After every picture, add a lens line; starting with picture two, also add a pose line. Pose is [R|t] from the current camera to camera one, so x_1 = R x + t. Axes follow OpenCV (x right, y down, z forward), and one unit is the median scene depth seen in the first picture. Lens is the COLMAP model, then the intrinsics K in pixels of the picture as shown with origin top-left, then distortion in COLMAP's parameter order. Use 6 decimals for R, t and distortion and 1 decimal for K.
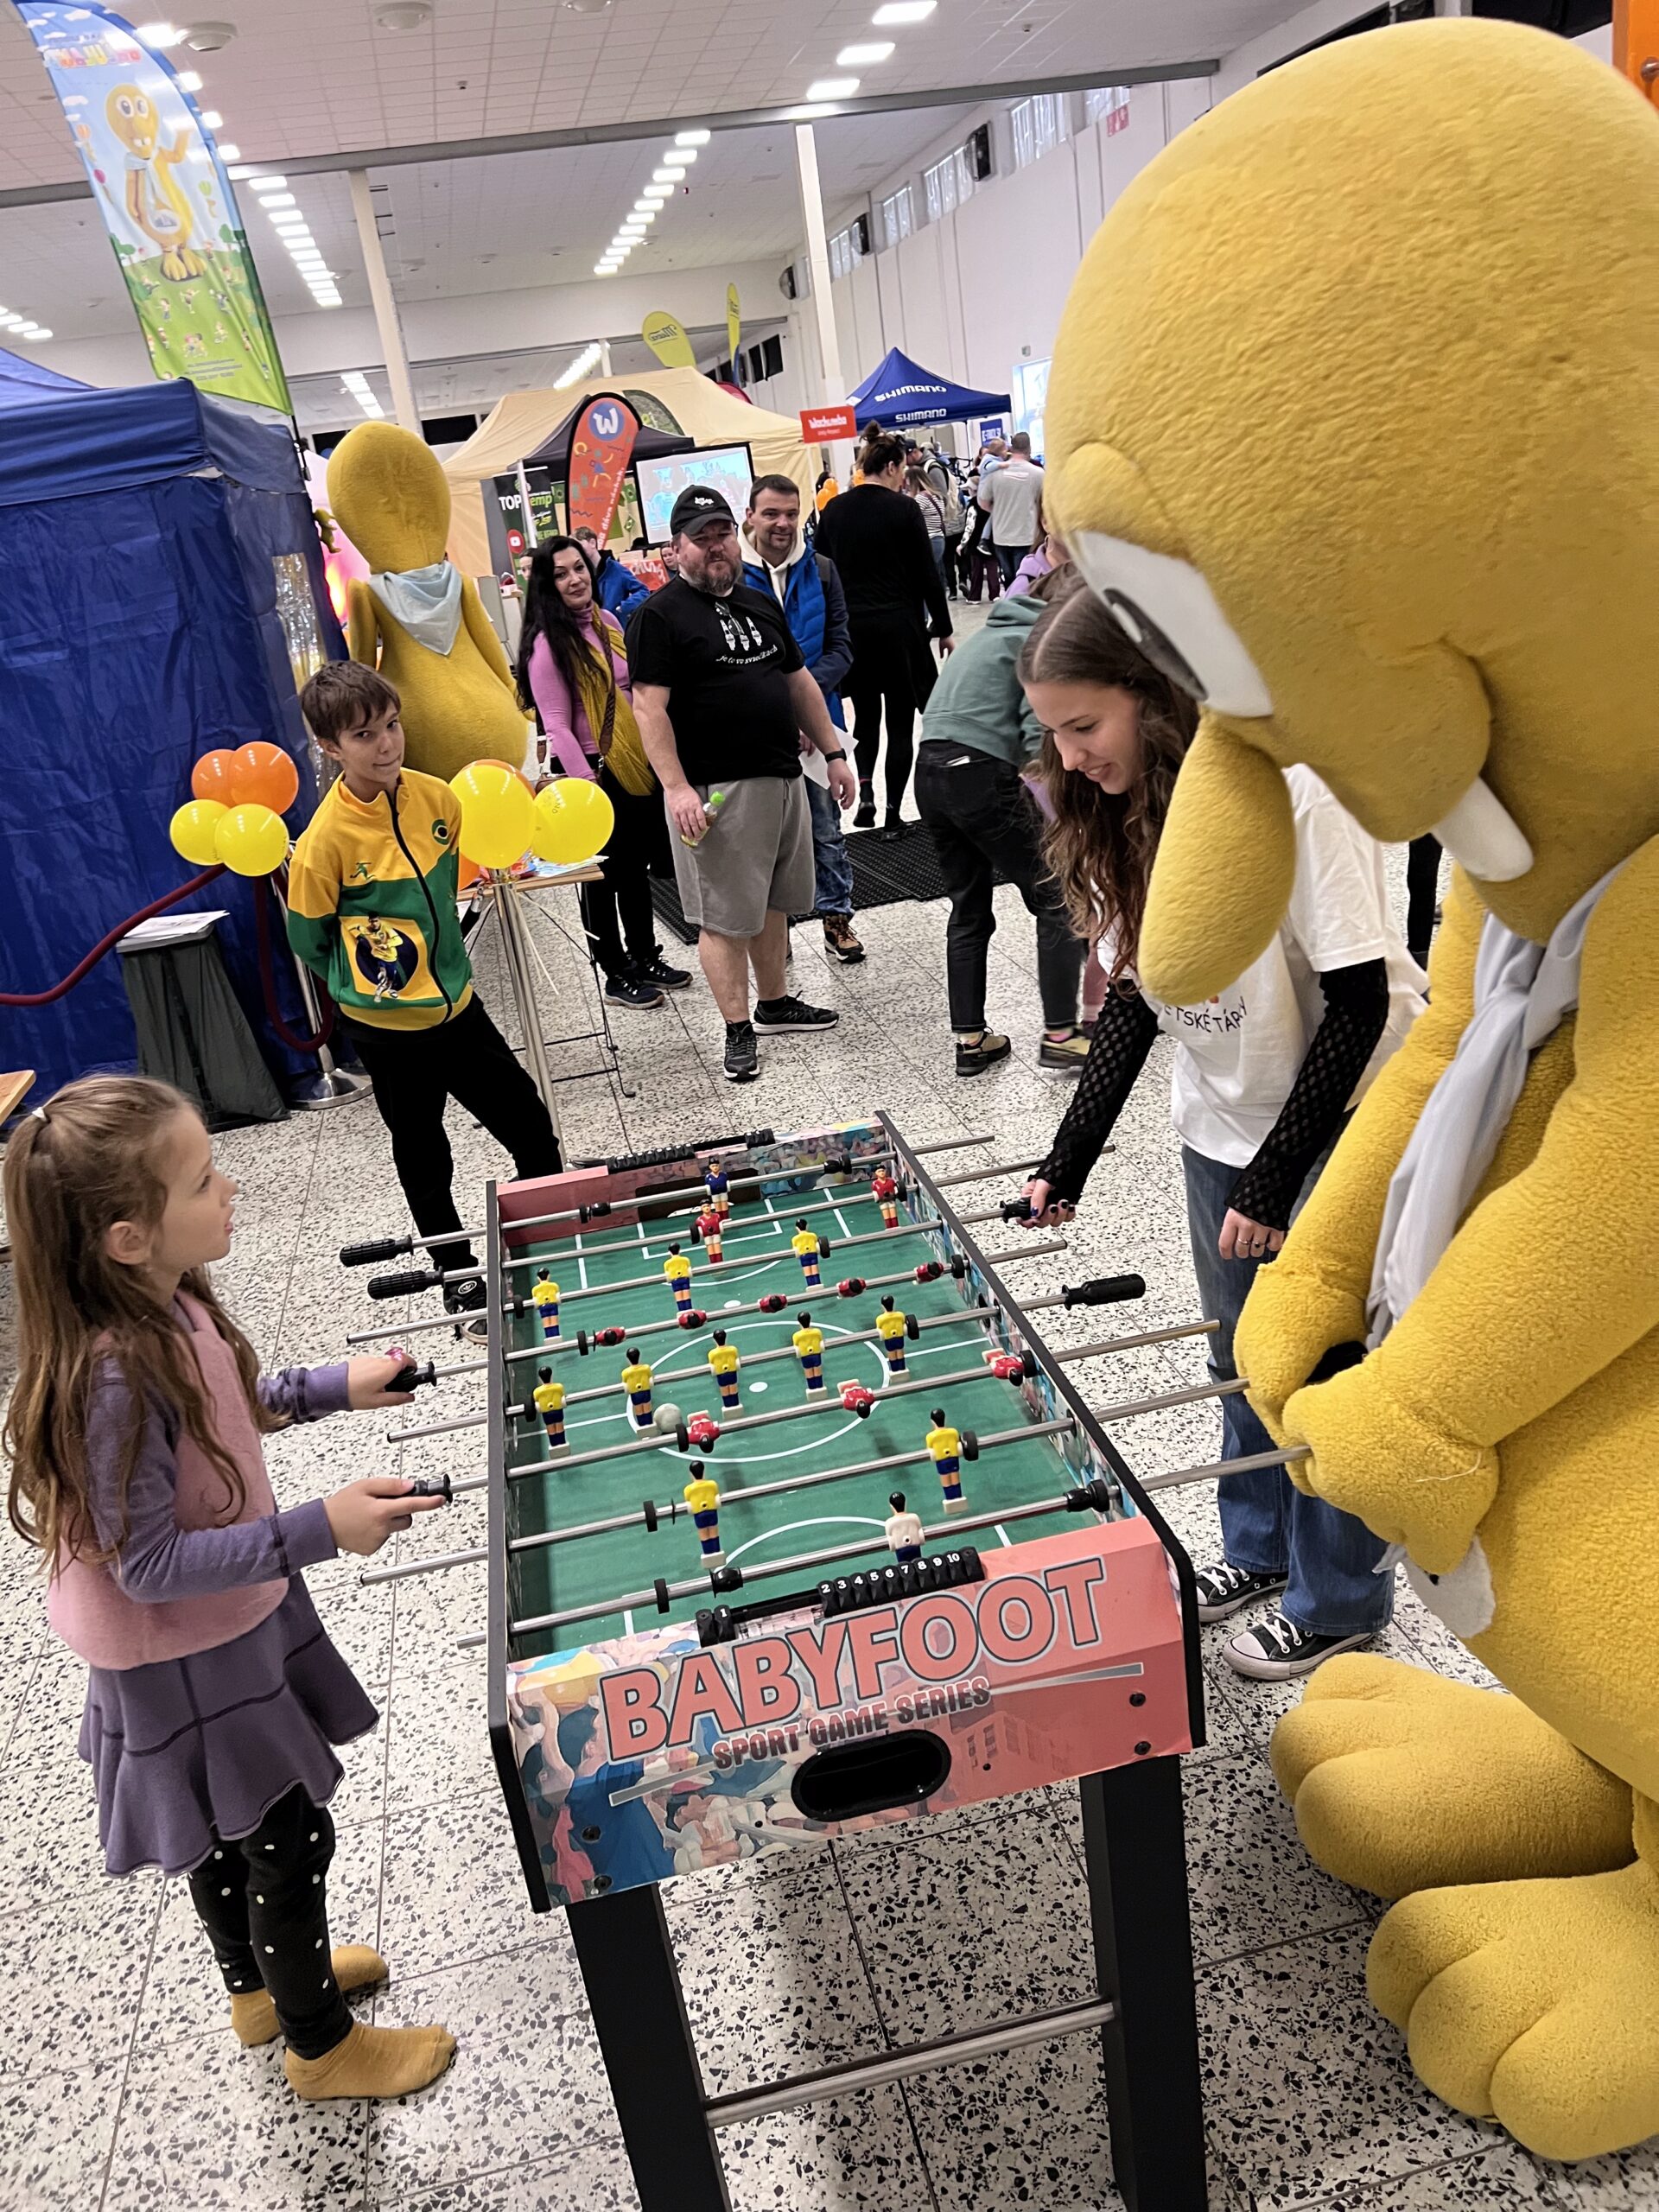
lens RADIAL K [[1663.3, 0, 820.7], [0, 1663.3, 1113.6], [0, 0, 1]] dist [0.052286, -0.059929]
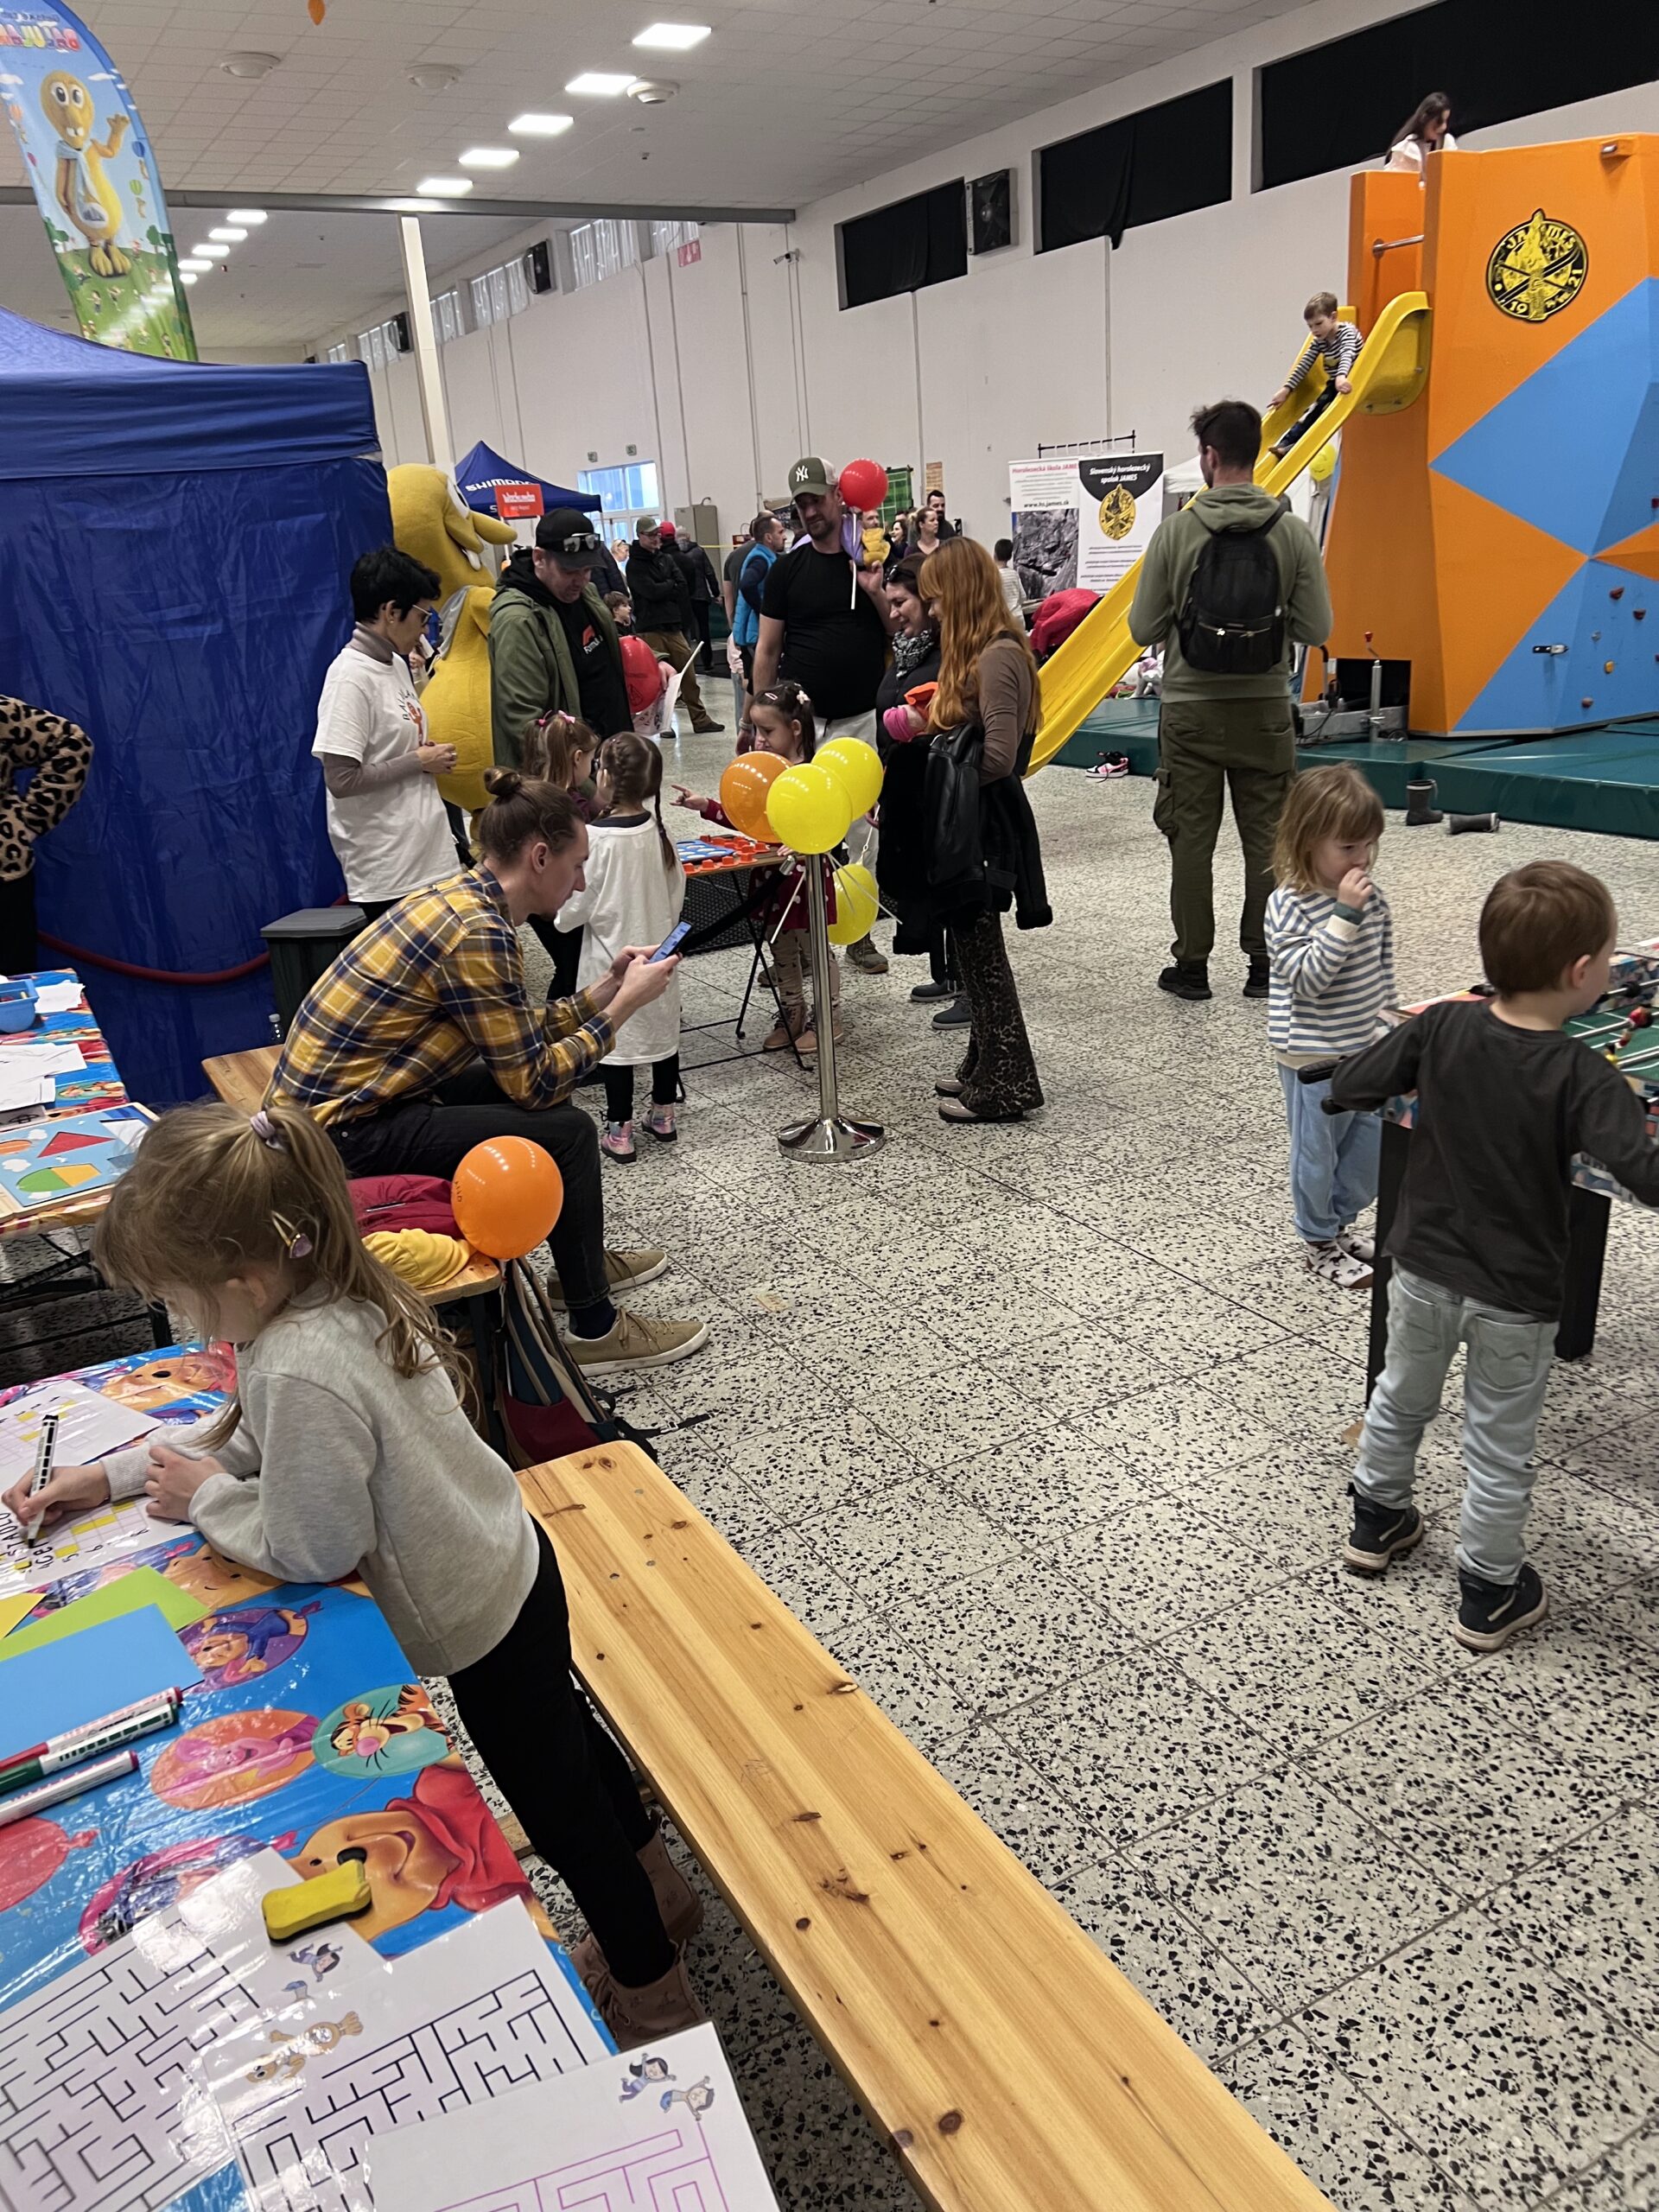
lens RADIAL K [[1663.3, 0, 831.6], [0, 1663.3, 1098.4], [0, 0, 1]] dist [0.052286, -0.059929]
pose [[0.950886, -0.033889, 0.307681, -0.774973], [0.055228, 0.996614, -0.060913, 0.132033], [-0.304575, 0.074914, 0.949538, 0.005397]]
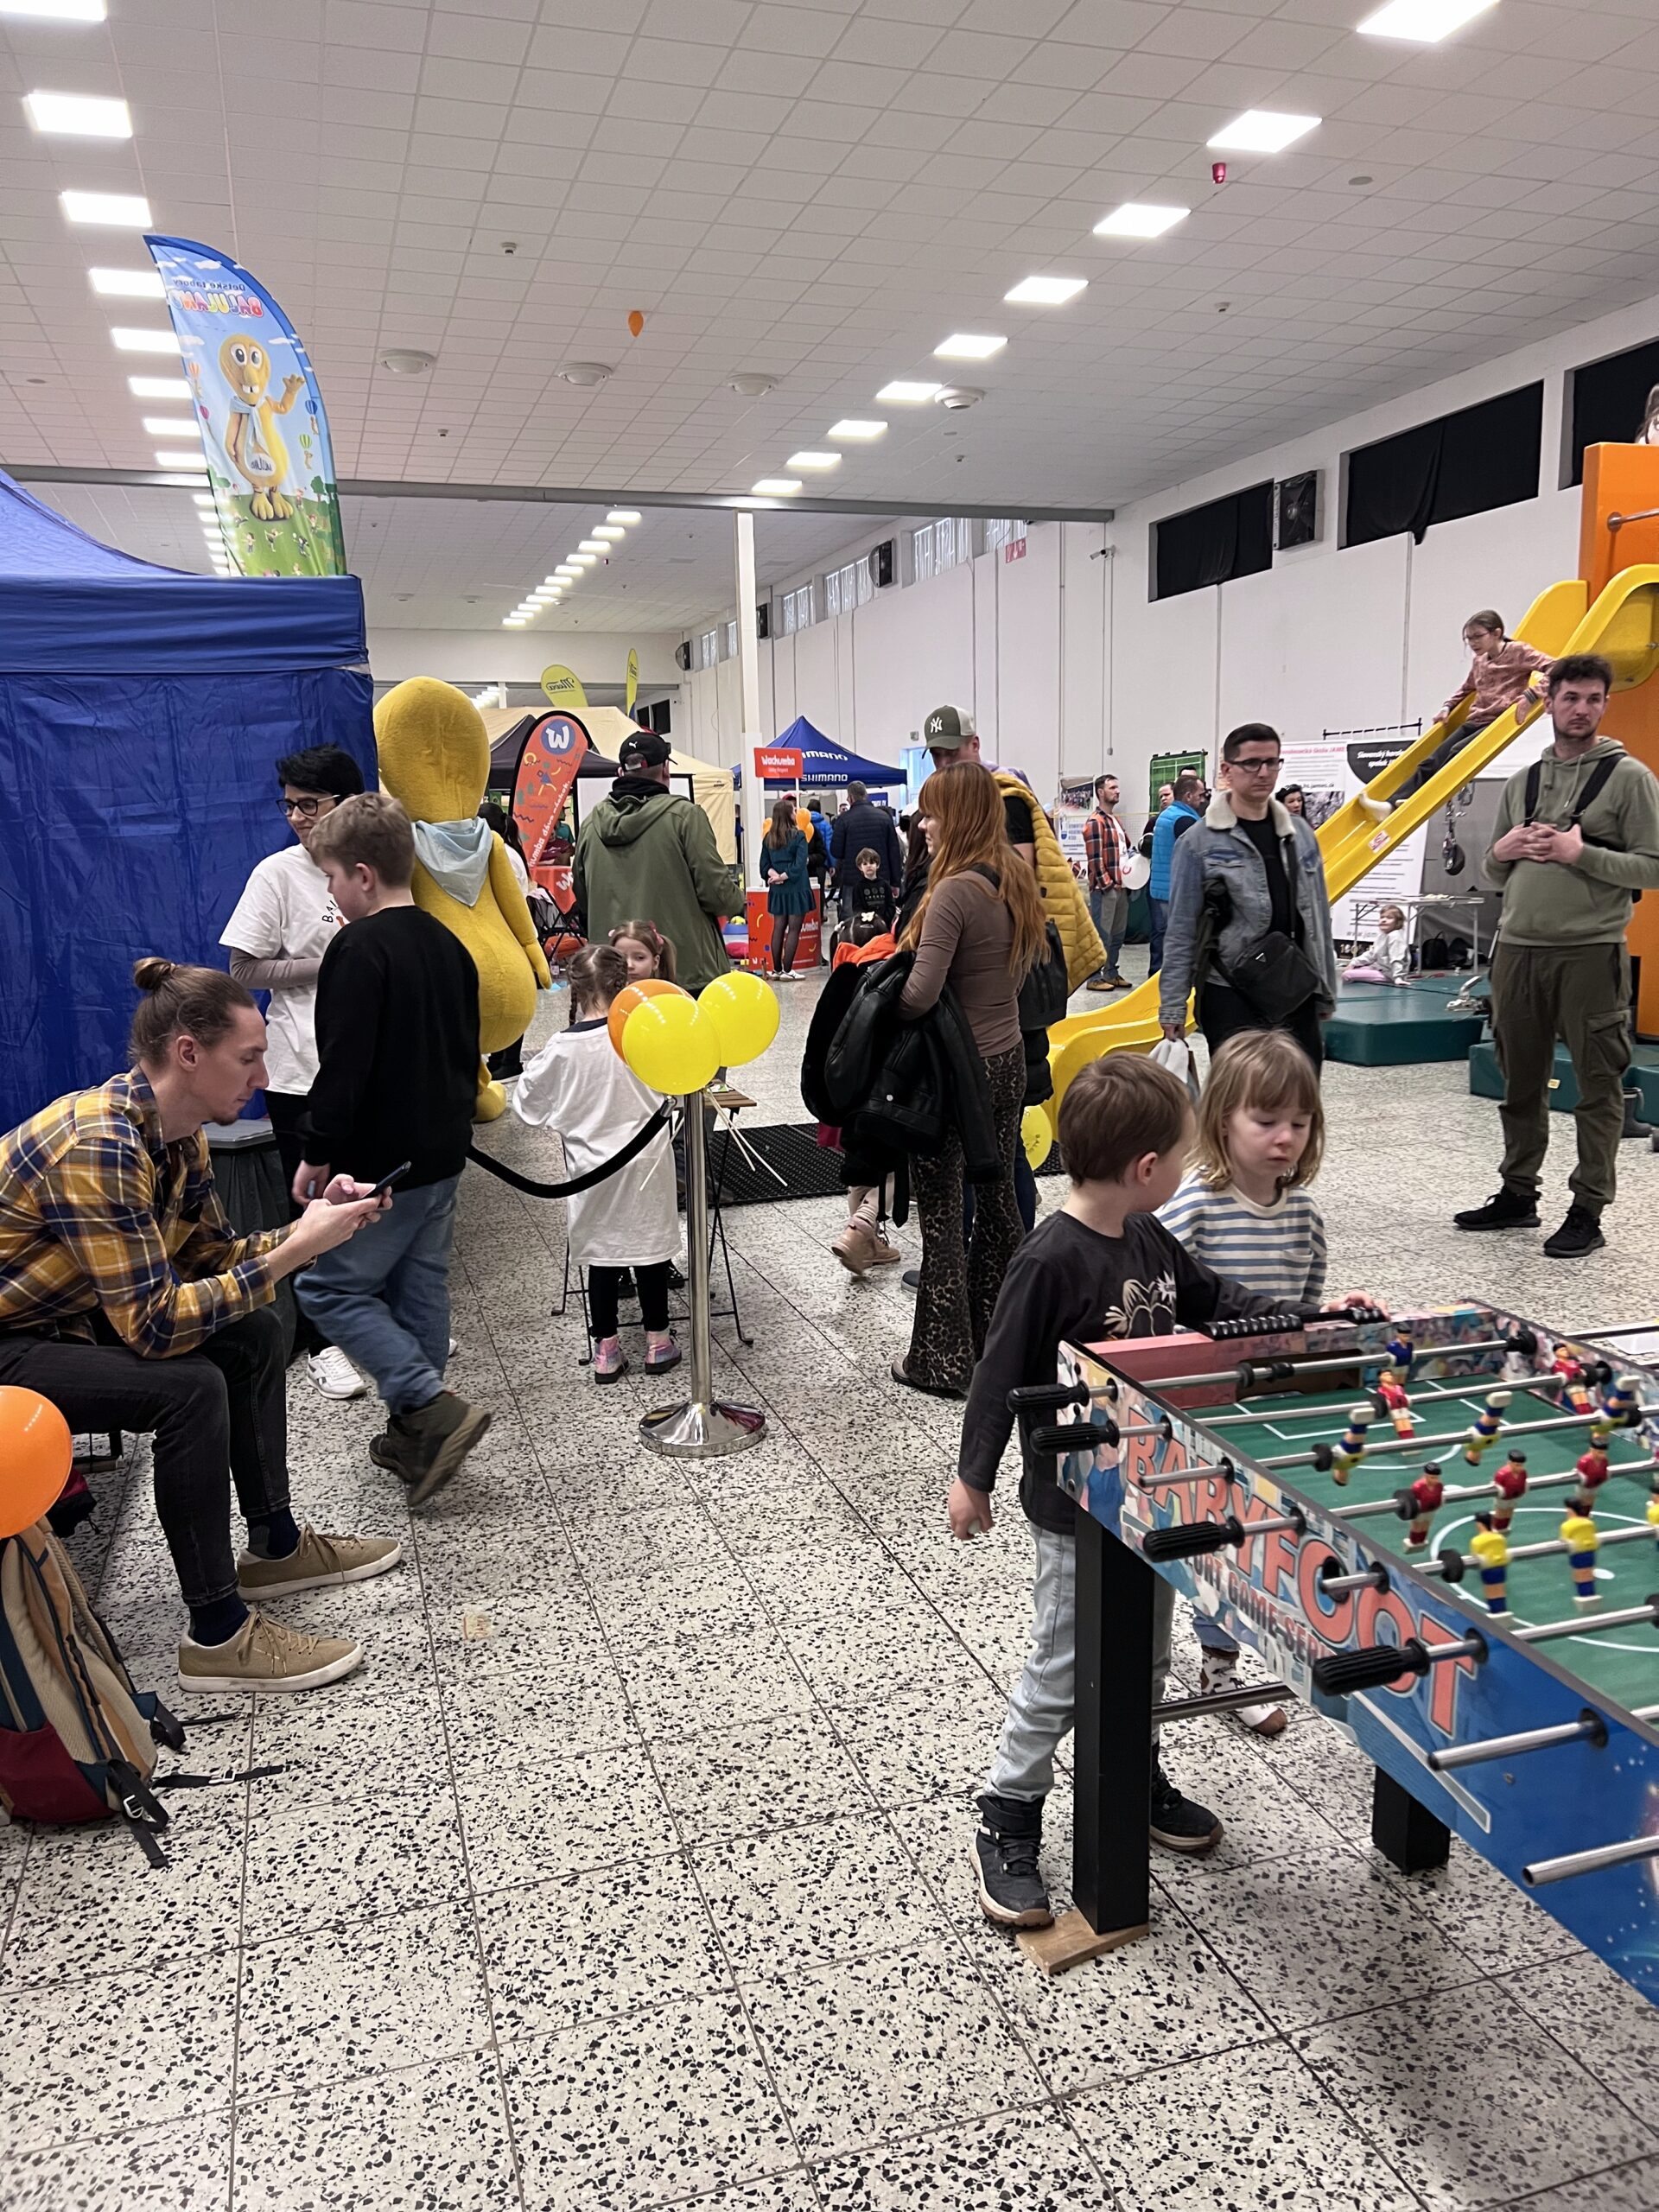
lens RADIAL K [[1663.3, 0, 844.2], [0, 1663.3, 1101.0], [0, 0, 1]] dist [0.052286, -0.059929]
pose [[0.988829, 0.089589, 0.119123, -0.330622], [-0.062493, 0.974759, -0.214336, 0.095352], [-0.135318, 0.204497, 0.969469, 0.134501]]
